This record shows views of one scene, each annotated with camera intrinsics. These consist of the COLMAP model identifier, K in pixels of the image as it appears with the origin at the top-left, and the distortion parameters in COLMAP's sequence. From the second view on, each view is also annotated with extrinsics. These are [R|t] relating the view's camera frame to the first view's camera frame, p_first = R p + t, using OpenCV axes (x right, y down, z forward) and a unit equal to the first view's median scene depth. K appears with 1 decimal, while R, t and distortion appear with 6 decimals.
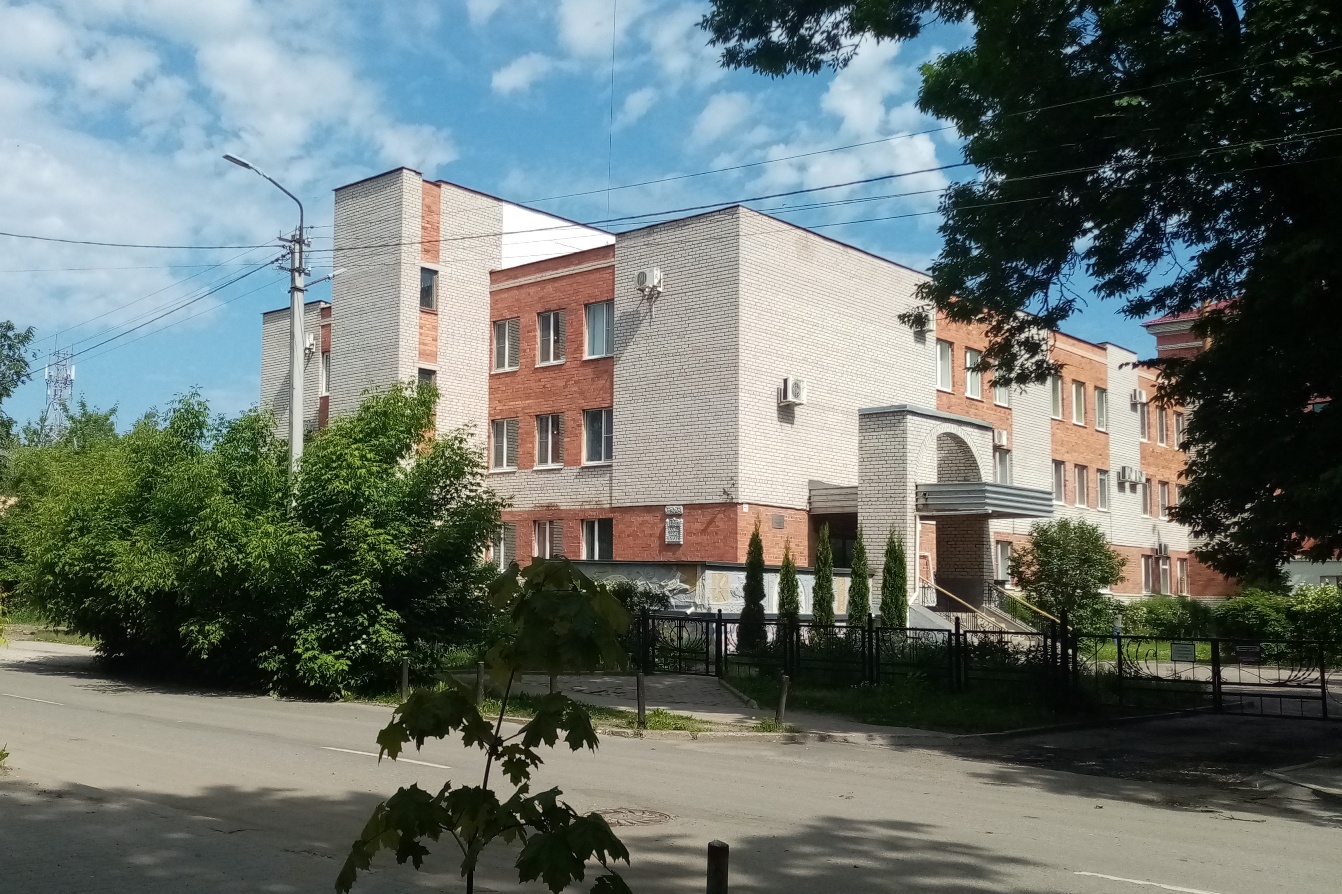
lens RADIAL K [[1081.8, 0, 671.0], [0, 1081.8, 447.0], [0, 0, 1]] dist [0.002498, 0.001279]
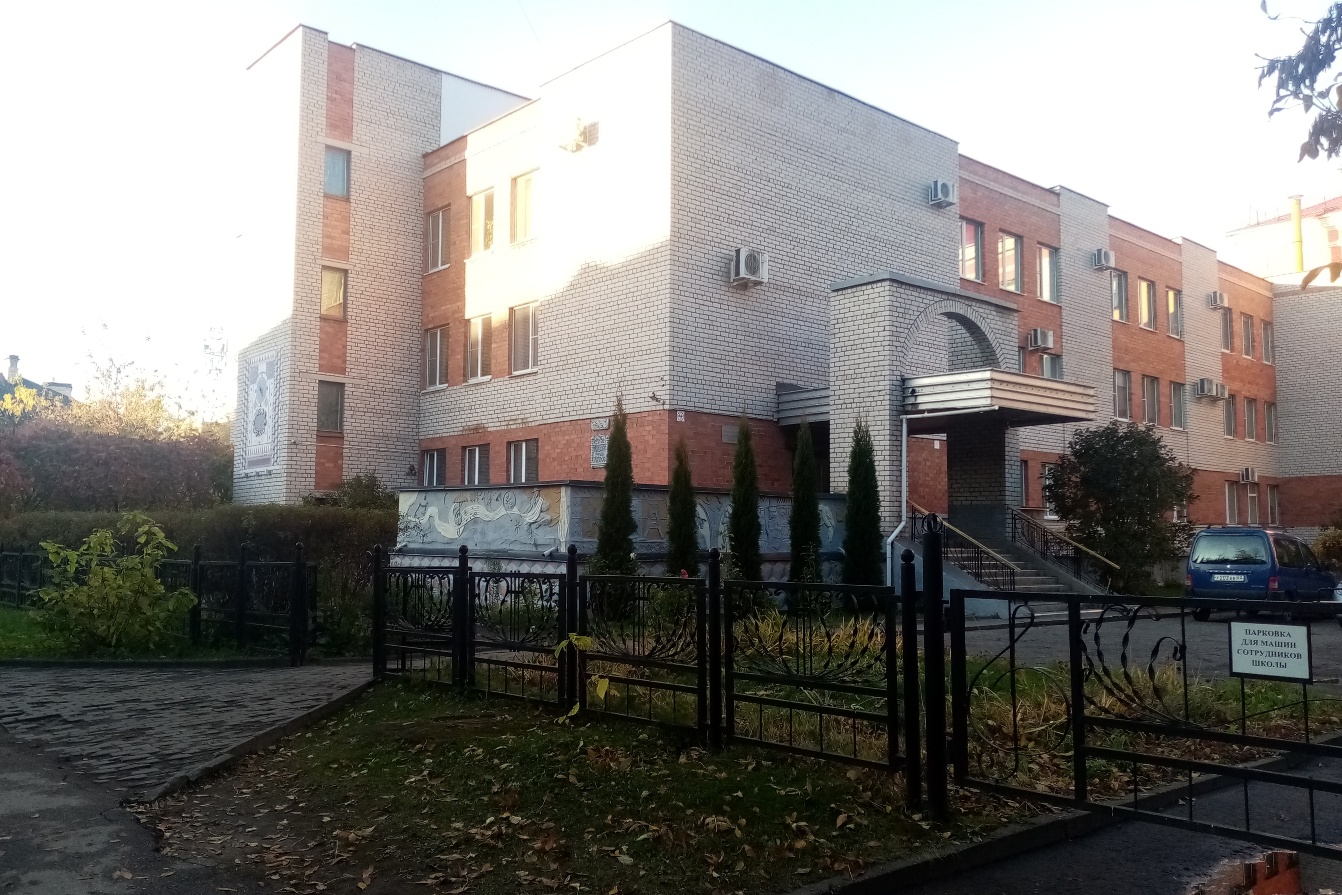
lens RADIAL K [[1113.3, 0, 672.5], [0, 1113.3, 399.5], [0, 0, 1]] dist [-0.004494, -0.004614]
pose [[0.998298, -0.022352, -0.053871, 0.086819], [0.022956, 0.999680, 0.010611, 0.029802], [0.053617, -0.011830, 0.998492, 0.181665]]
